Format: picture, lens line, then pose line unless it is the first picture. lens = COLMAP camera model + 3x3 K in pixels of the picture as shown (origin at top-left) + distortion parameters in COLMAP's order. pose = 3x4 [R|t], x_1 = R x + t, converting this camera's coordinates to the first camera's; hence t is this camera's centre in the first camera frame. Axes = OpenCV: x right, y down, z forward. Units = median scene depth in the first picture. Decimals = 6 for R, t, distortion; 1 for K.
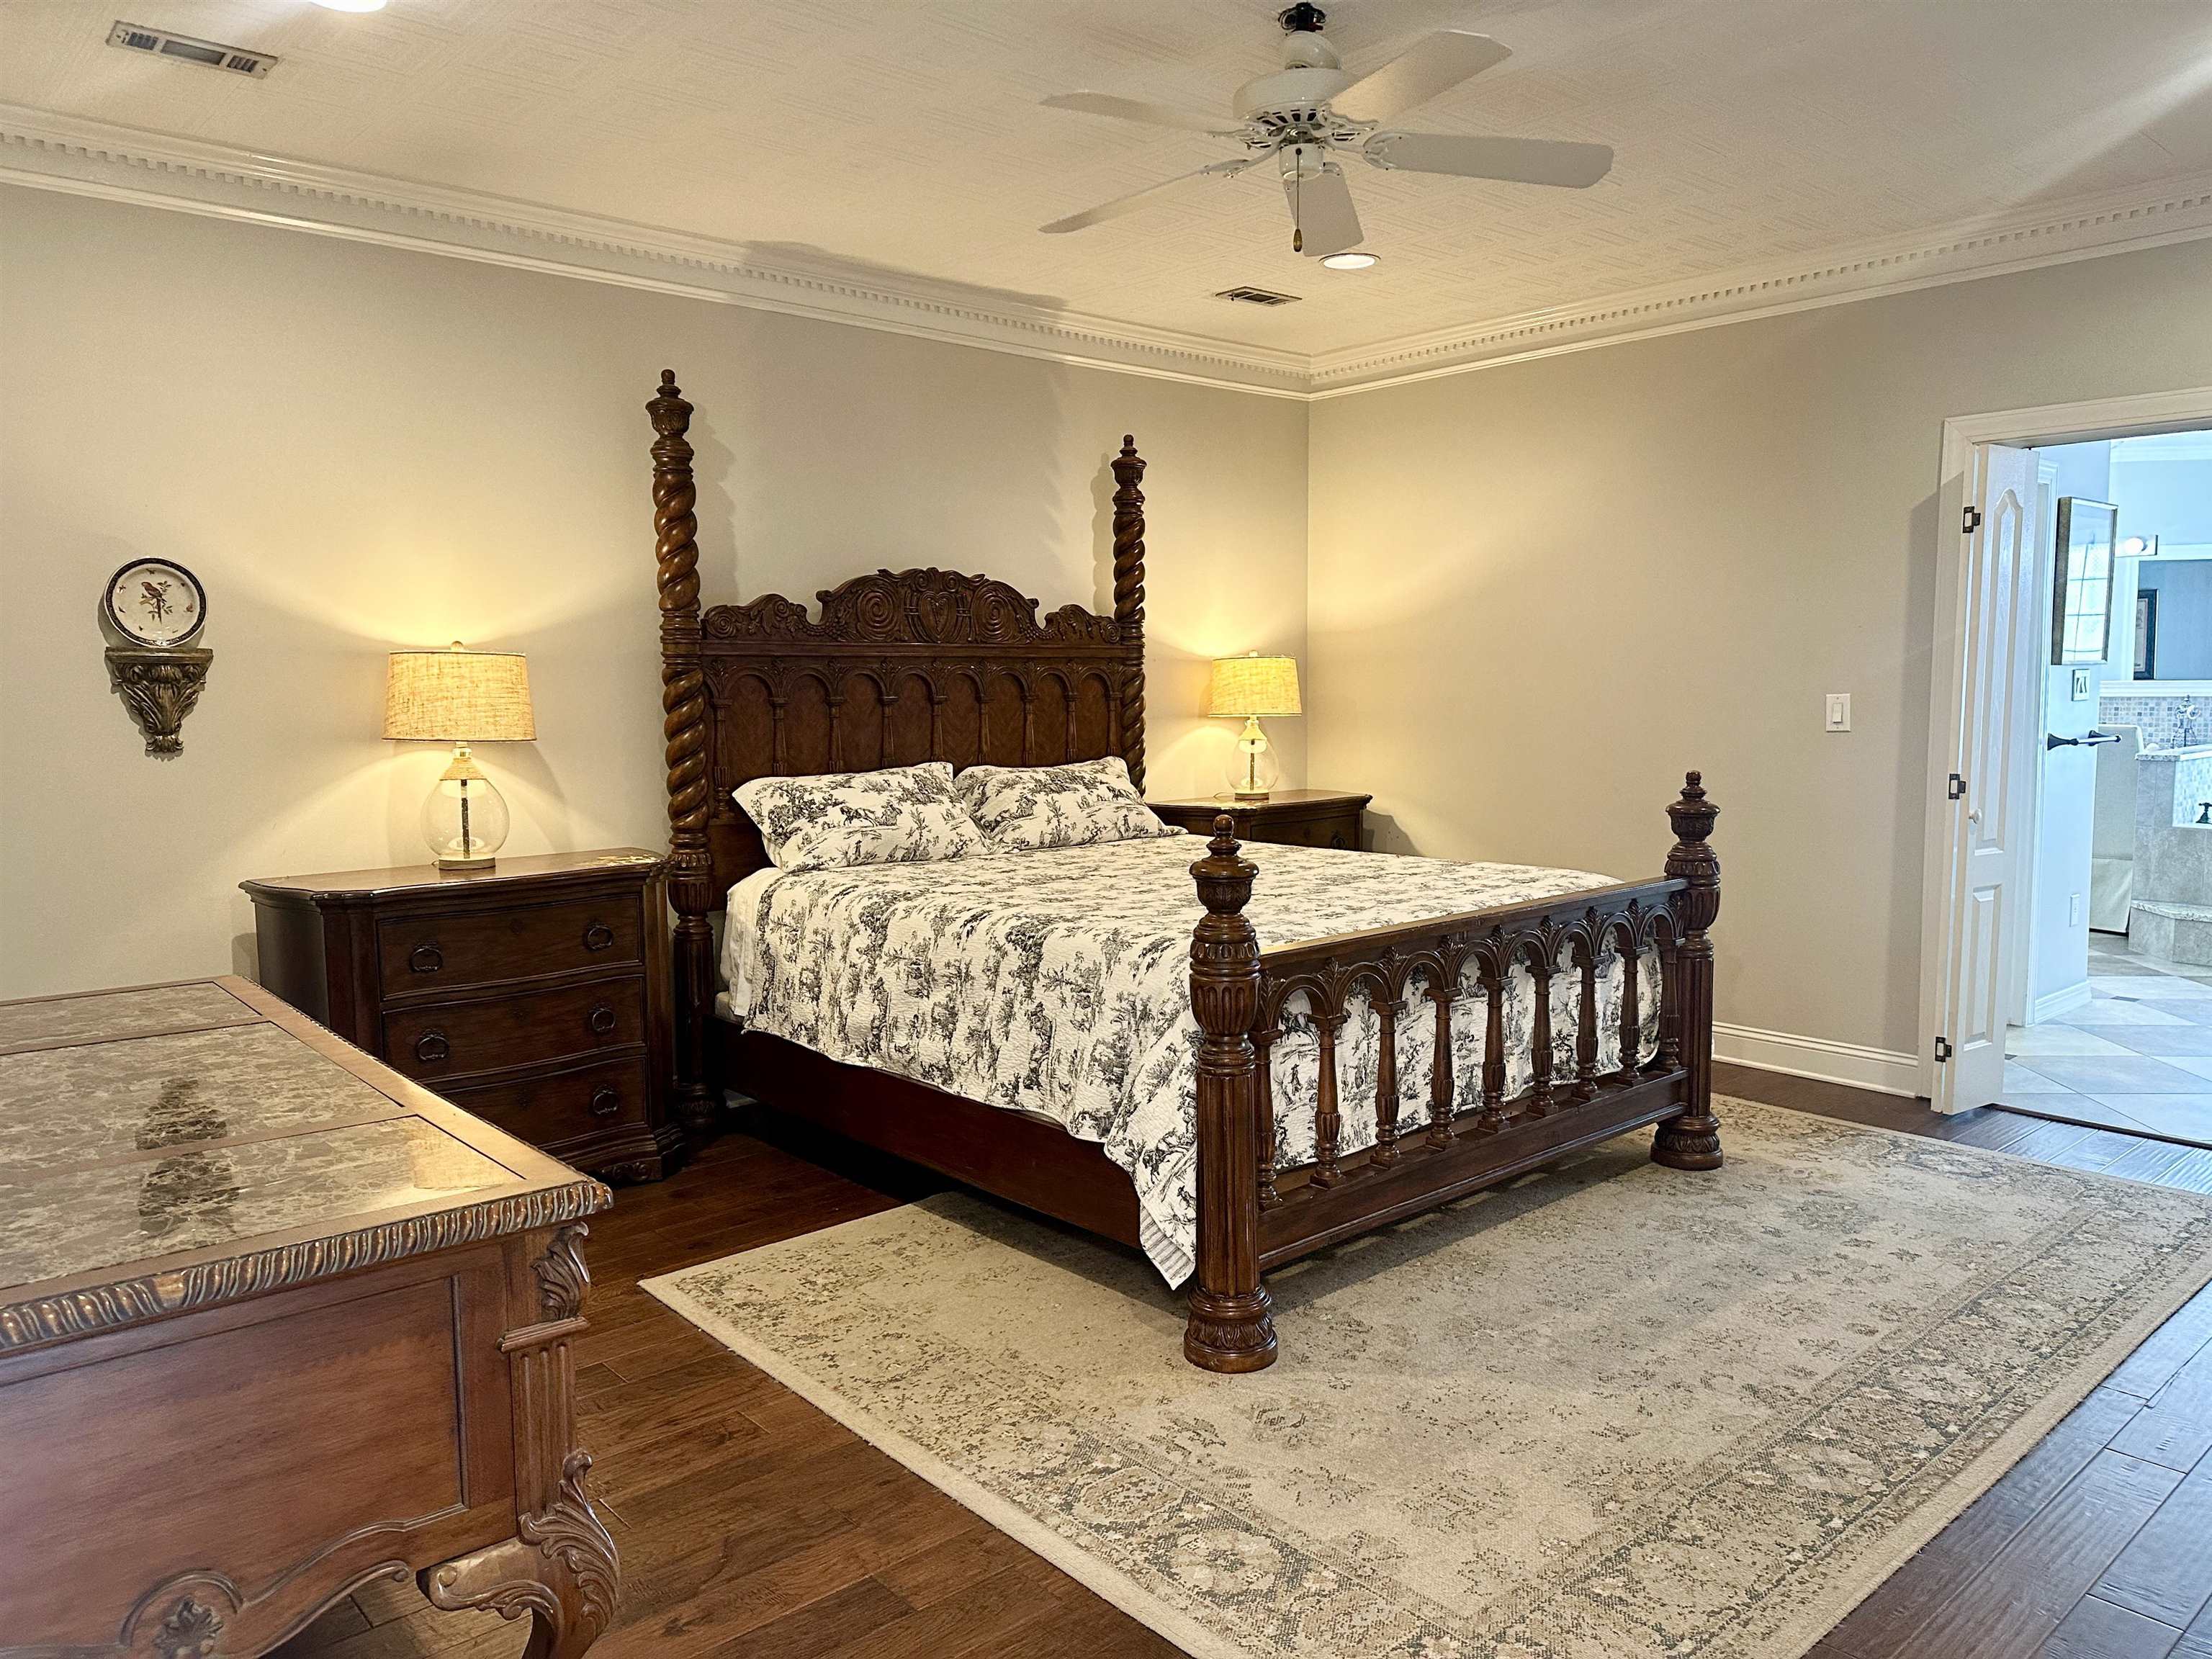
lens RADIAL K [[1542.4, 0, 1097.0], [0, 1542.4, 832.0], [0, 0, 1]] dist [0.037588, -0.003732]
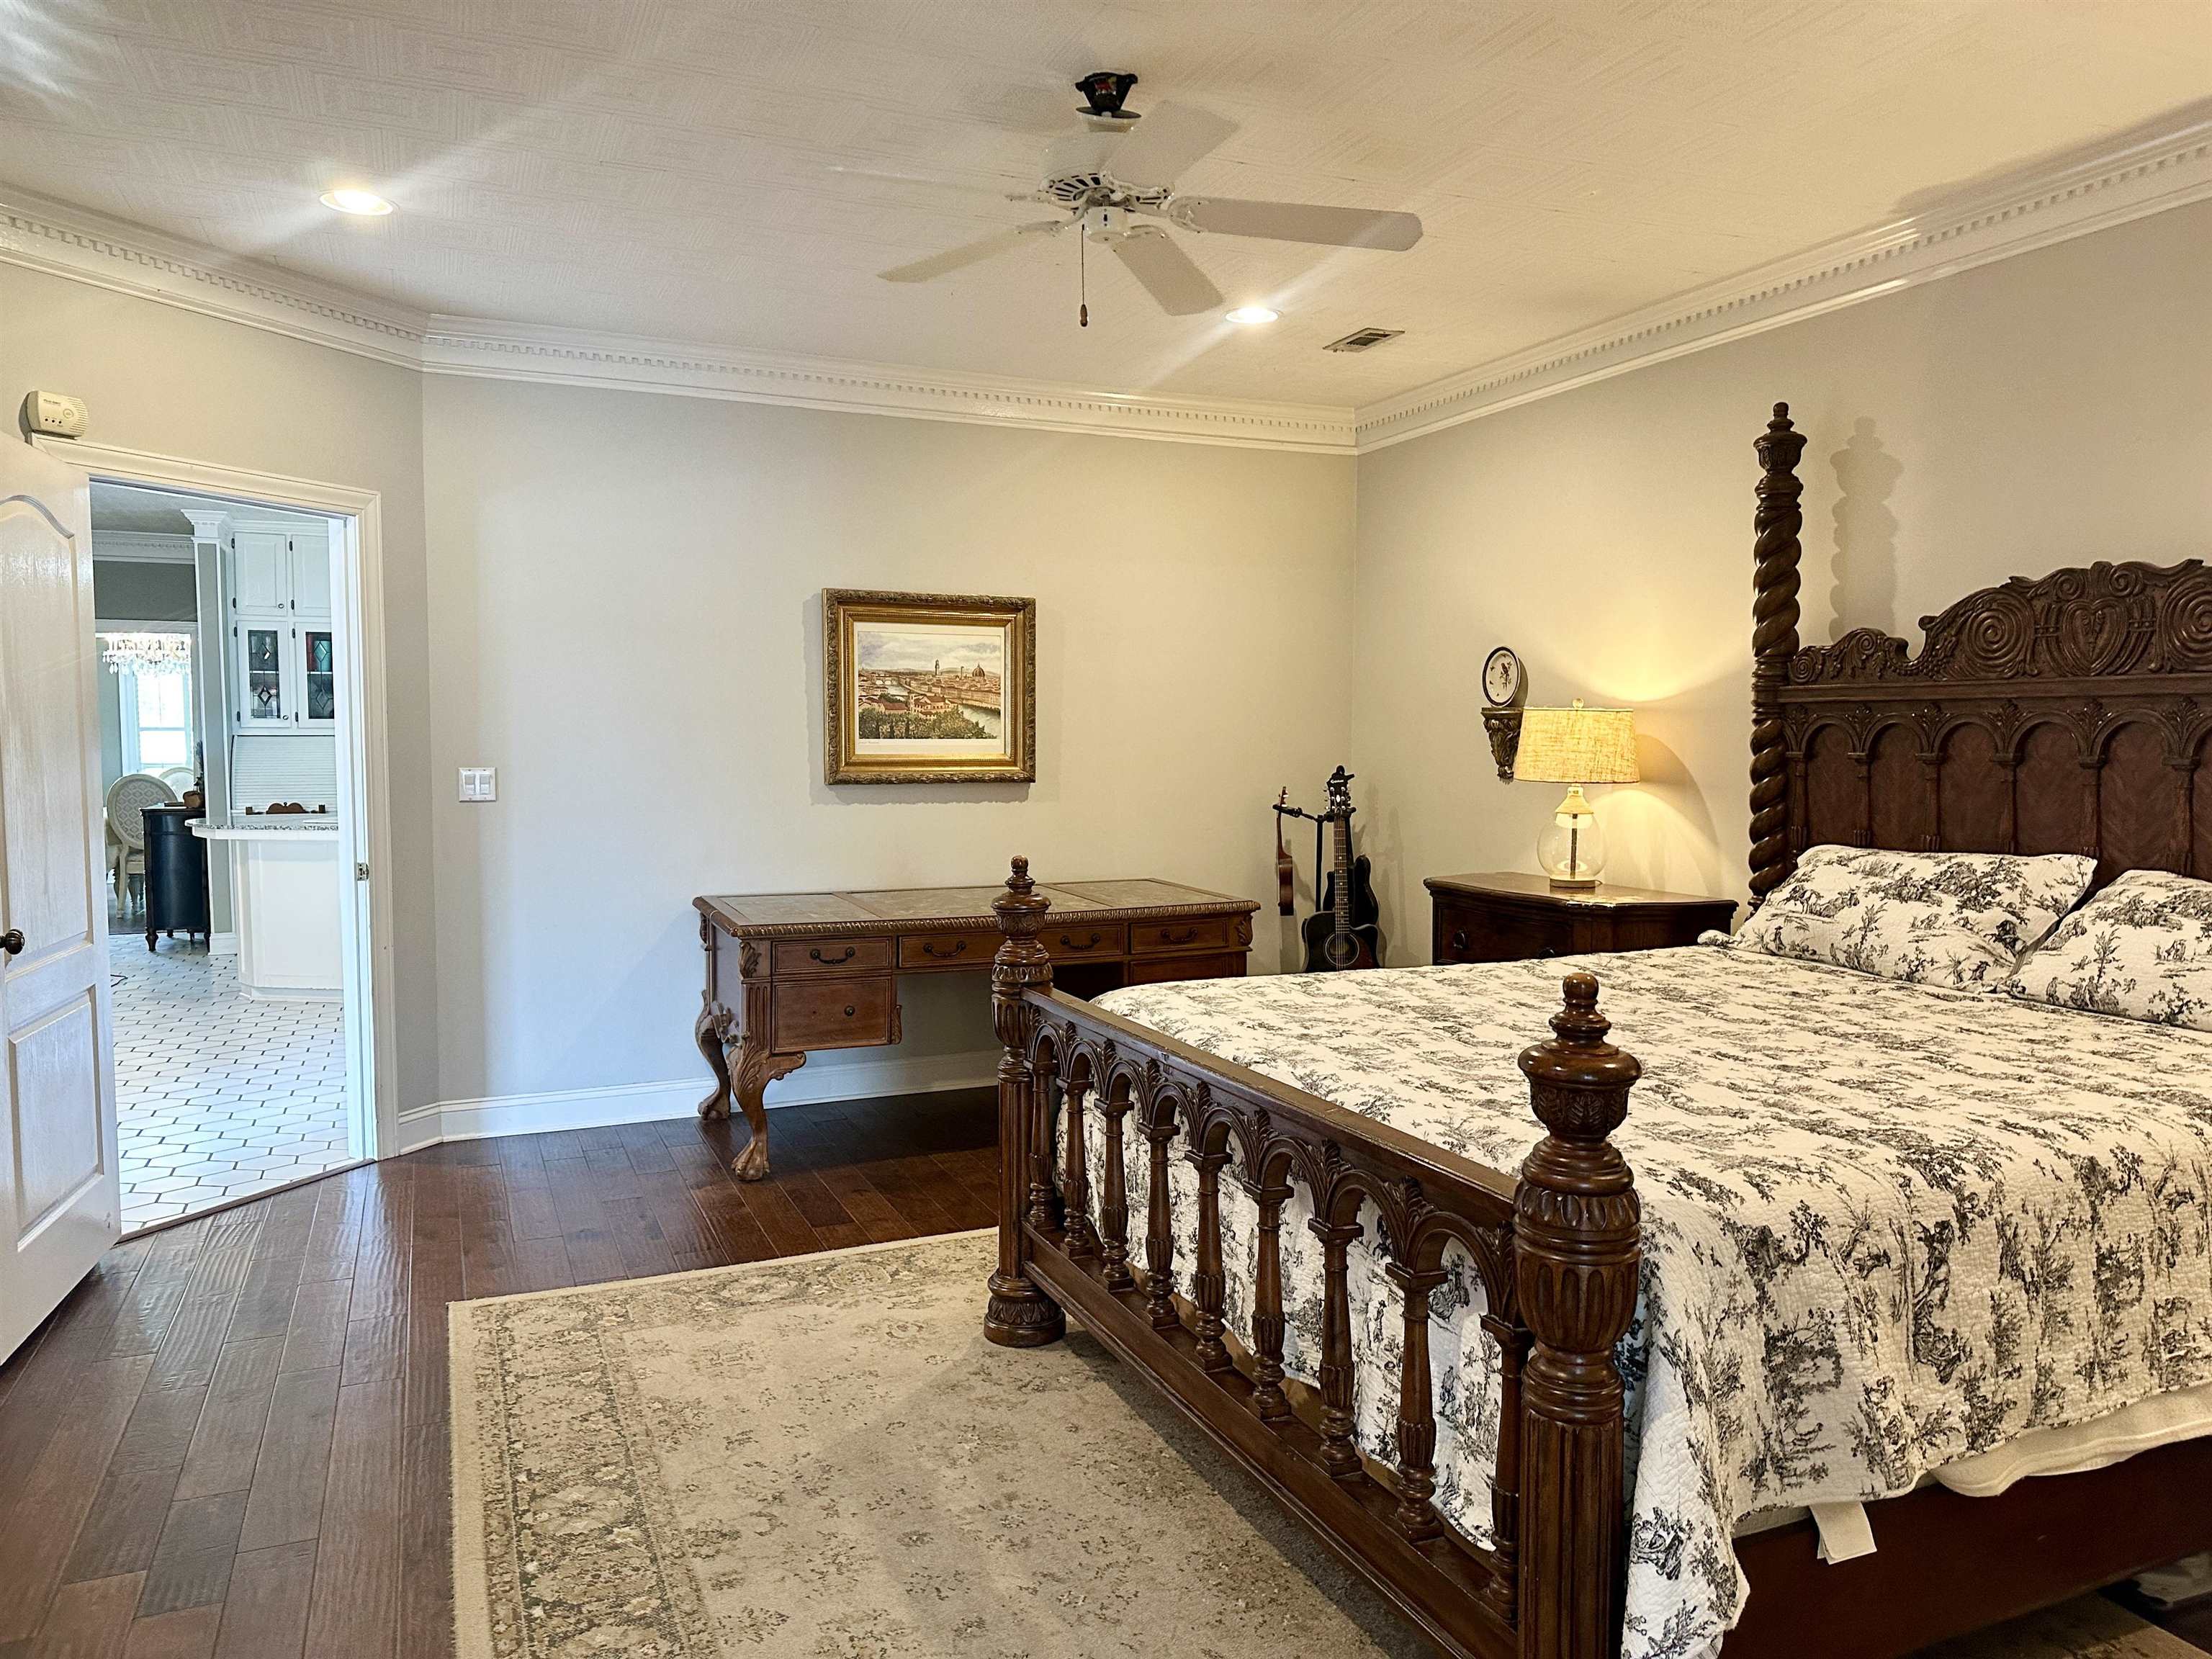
lens RADIAL K [[1542.4, 0, 1097.0], [0, 1542.4, 832.0], [0, 0, 1]] dist [0.037588, -0.003732]
pose [[-0.307430, 0.067633, -0.949164, 0.893457], [-0.096550, 0.990106, 0.101823, -0.112623], [0.946660, 0.122945, -0.297858, 1.080850]]
